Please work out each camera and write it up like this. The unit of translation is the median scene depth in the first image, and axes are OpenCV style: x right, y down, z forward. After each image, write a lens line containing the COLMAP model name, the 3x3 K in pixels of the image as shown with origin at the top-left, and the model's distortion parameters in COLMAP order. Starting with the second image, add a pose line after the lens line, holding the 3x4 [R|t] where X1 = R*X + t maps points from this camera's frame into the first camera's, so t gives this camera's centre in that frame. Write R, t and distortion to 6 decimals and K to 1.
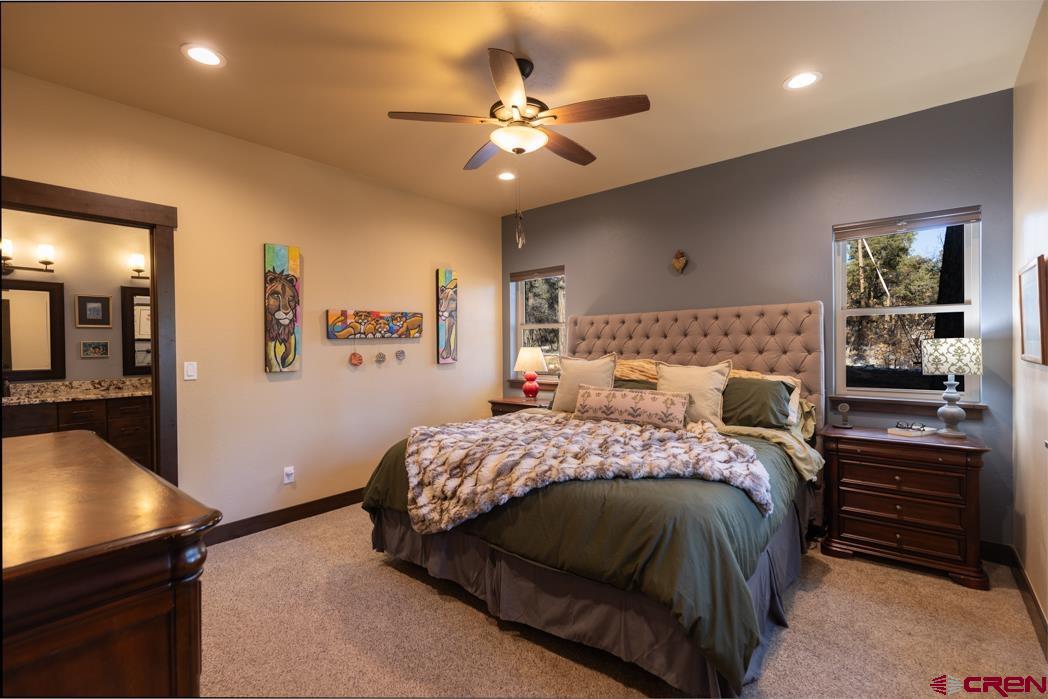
lens RADIAL K [[472.8, 0, 522.3], [0, 472.8, 349.3], [0, 0, 1]] dist [0.010093, -0.000818]
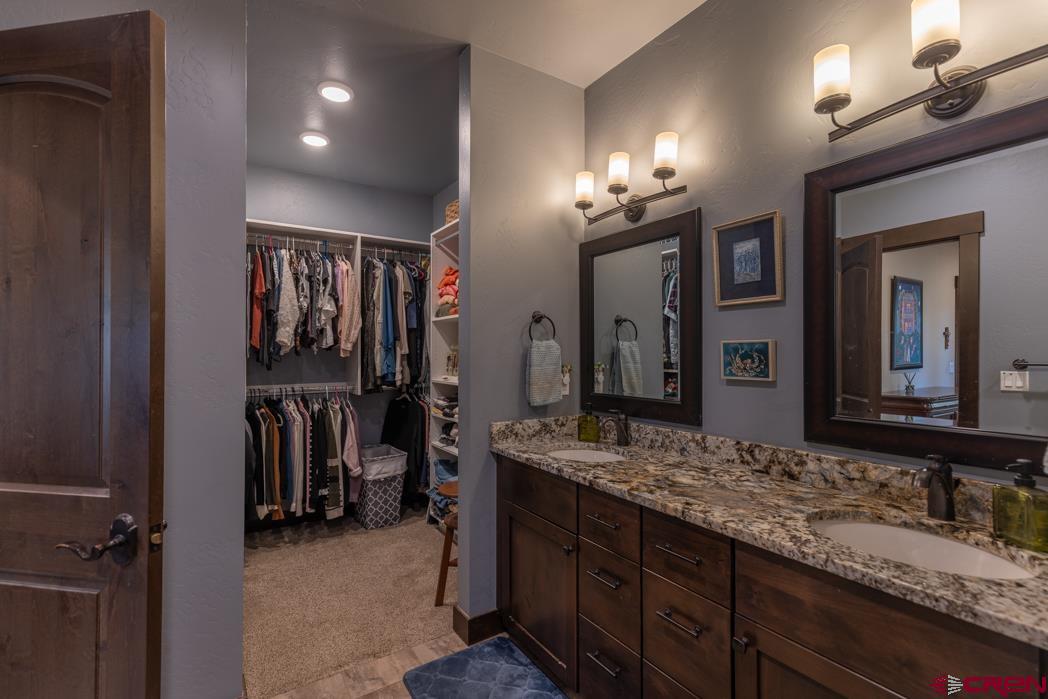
lens RADIAL K [[472.8, 0, 522.3], [0, 472.8, 349.3], [0, 0, 1]] dist [0.010093, -0.000818]
pose [[-0.294040, -0.001166, -0.955793, -0.481006], [-0.008246, 0.999965, 0.001317, -0.008358], [0.955758, 0.008268, -0.294039, 0.948168]]
